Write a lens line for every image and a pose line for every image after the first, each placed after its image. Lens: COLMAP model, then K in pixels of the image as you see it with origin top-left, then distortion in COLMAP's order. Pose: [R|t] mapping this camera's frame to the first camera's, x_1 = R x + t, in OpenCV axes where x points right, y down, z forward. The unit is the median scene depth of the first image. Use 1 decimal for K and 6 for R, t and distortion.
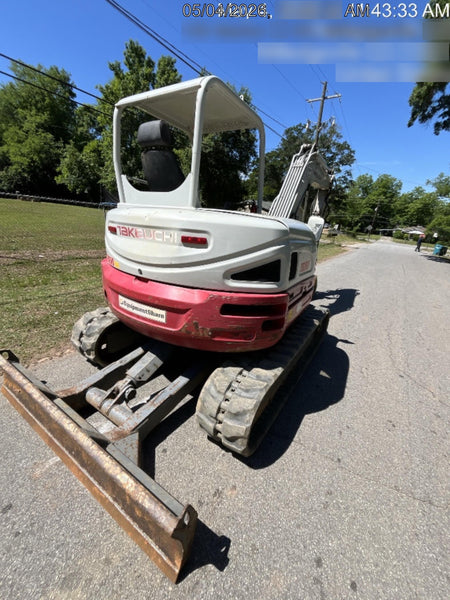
lens RADIAL K [[251.5, 0, 227.4], [0, 251.5, 302.9], [0, 0, 1]] dist [0.002642, -0.004262]
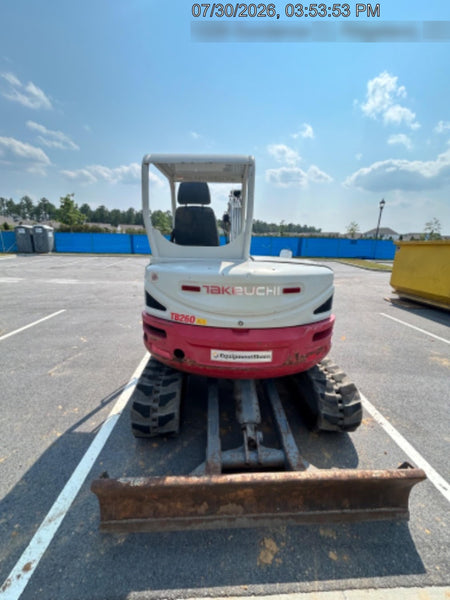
lens RADIAL K [[241.3, 0, 225.4], [0, 241.3, 299.1], [0, 0, 1]] dist [-0.006094, -0.000581]
pose [[0.850643, -0.177005, 0.495051, -0.831154], [0.206895, 0.978347, -0.005698, -0.216097], [-0.483322, 0.107271, 0.868845, 0.085601]]
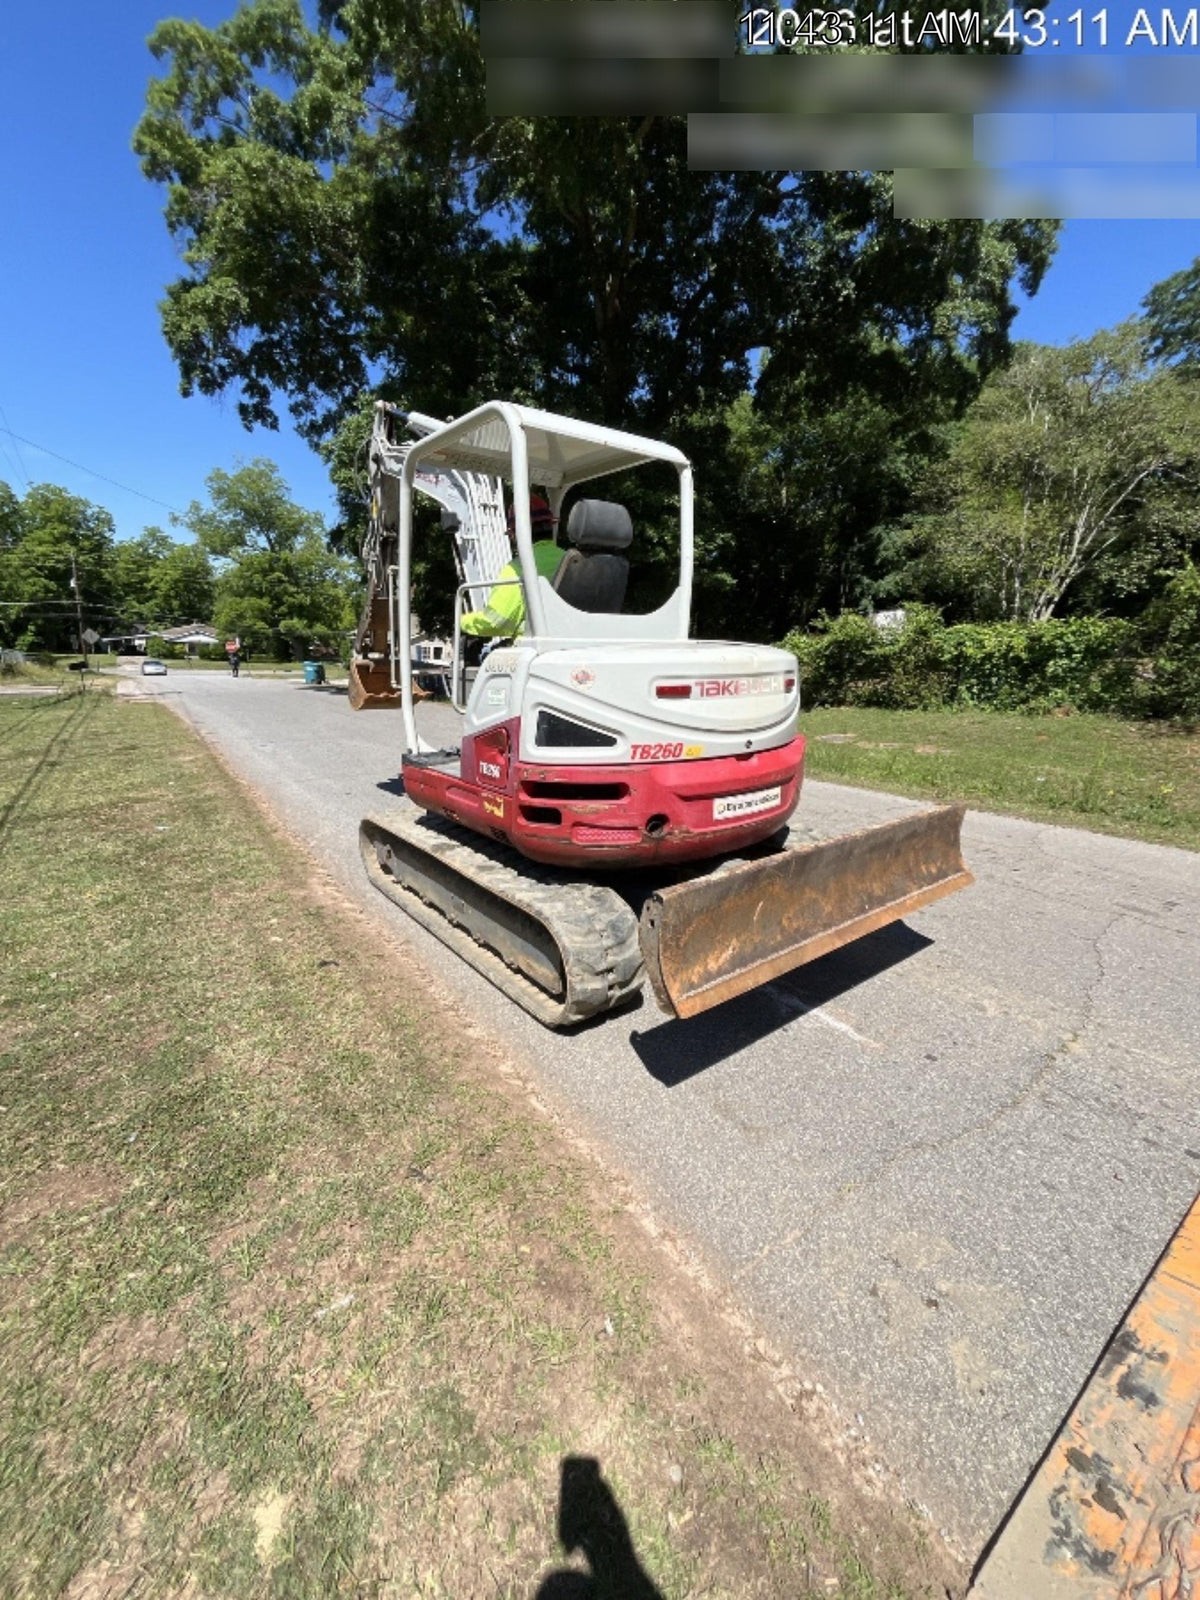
lens RADIAL K [[670.6, 0, 606.3], [0, 670.6, 807.8], [0, 0, 1]] dist [0.002642, -0.004262]
pose [[0.307749, -0.296928, 0.903949, -1.872328], [0.318446, 0.927410, 0.196220, -0.388152], [-0.896595, 0.227472, 0.379965, 0.644150]]
